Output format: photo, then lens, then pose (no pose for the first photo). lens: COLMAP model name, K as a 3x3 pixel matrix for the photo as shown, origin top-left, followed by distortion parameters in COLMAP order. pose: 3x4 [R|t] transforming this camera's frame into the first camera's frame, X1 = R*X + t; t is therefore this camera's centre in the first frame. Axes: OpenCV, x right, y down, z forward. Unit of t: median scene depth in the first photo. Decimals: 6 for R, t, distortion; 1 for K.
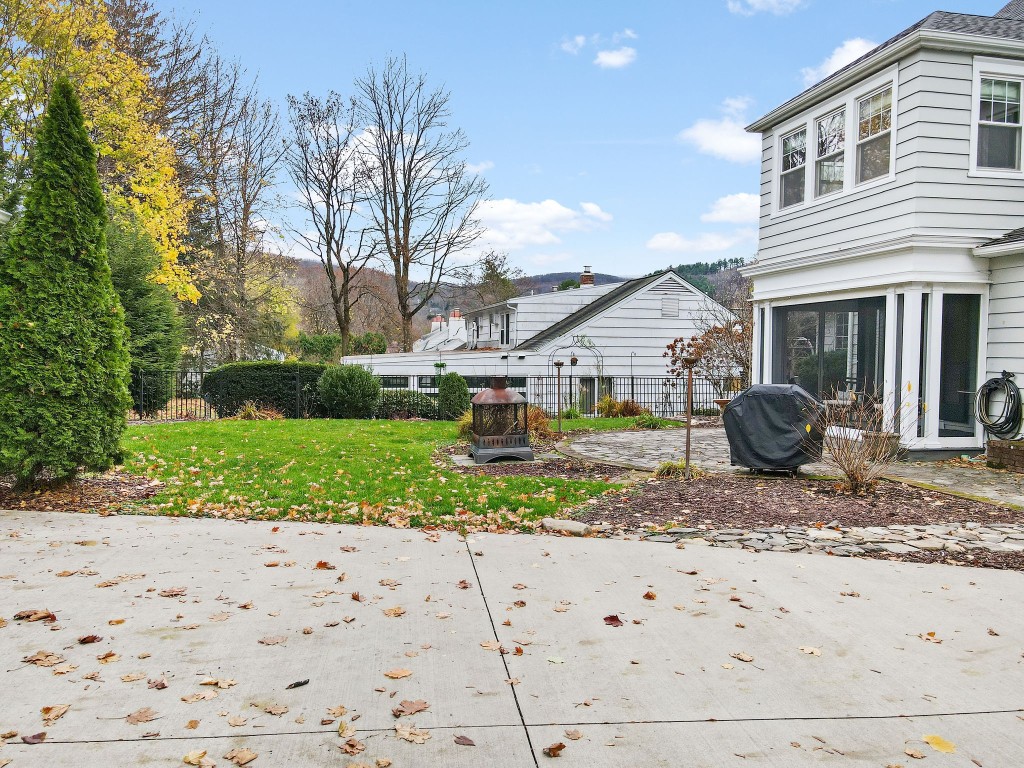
lens RADIAL K [[751.0, 0, 509.8], [0, 751.0, 382.7], [0, 0, 1]] dist [0.015183, -0.000045]
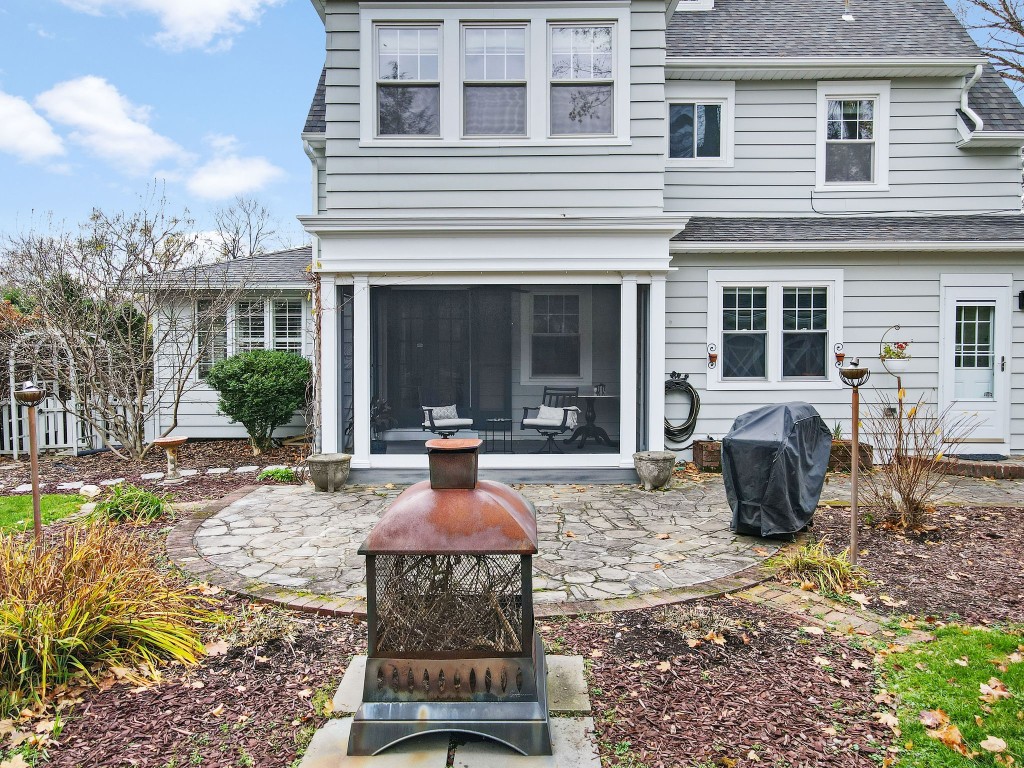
lens RADIAL K [[751.0, 0, 511.4], [0, 751.0, 375.8], [0, 0, 1]] dist [0.015183, -0.000045]
pose [[0.223330, -0.036556, 0.974057, -0.322954], [0.045458, 0.998600, 0.027054, -0.043790], [-0.973682, 0.038236, 0.224679, 0.932479]]
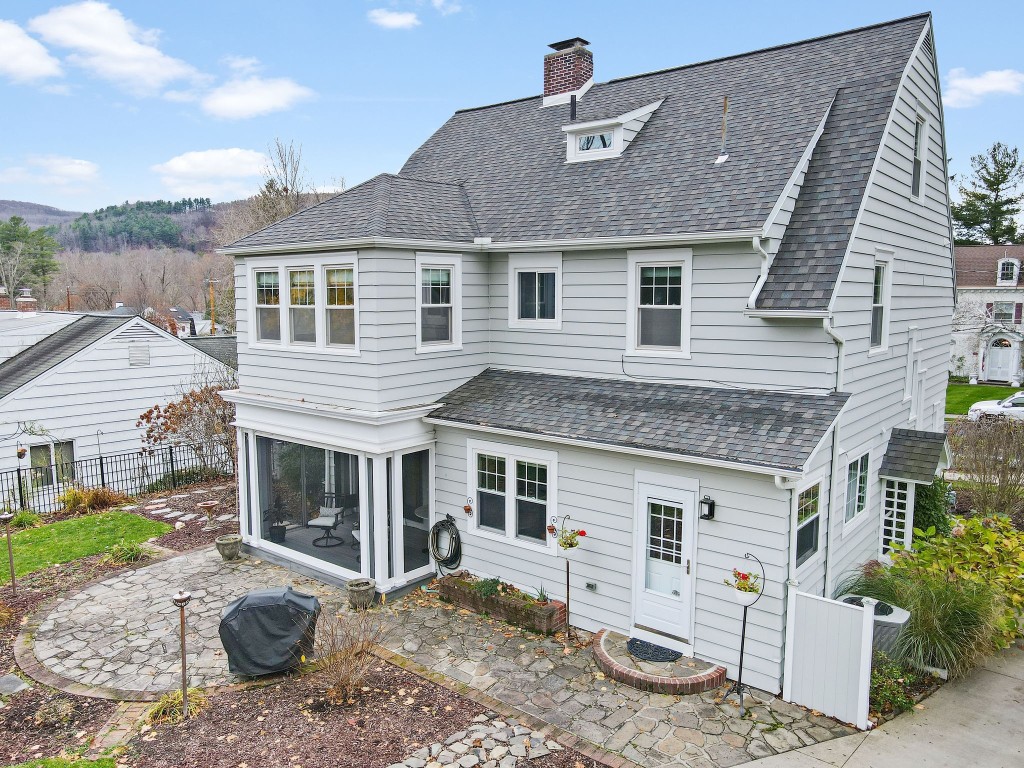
lens RADIAL K [[751.0, 0, 509.2], [0, 751.0, 389.1], [0, 0, 1]] dist [0.015183, -0.000045]
pose [[0.784217, -0.080393, 0.615257, -0.005349], [0.029263, 0.995260, 0.092747, -0.311208], [-0.619796, -0.054730, 0.782852, -0.010204]]
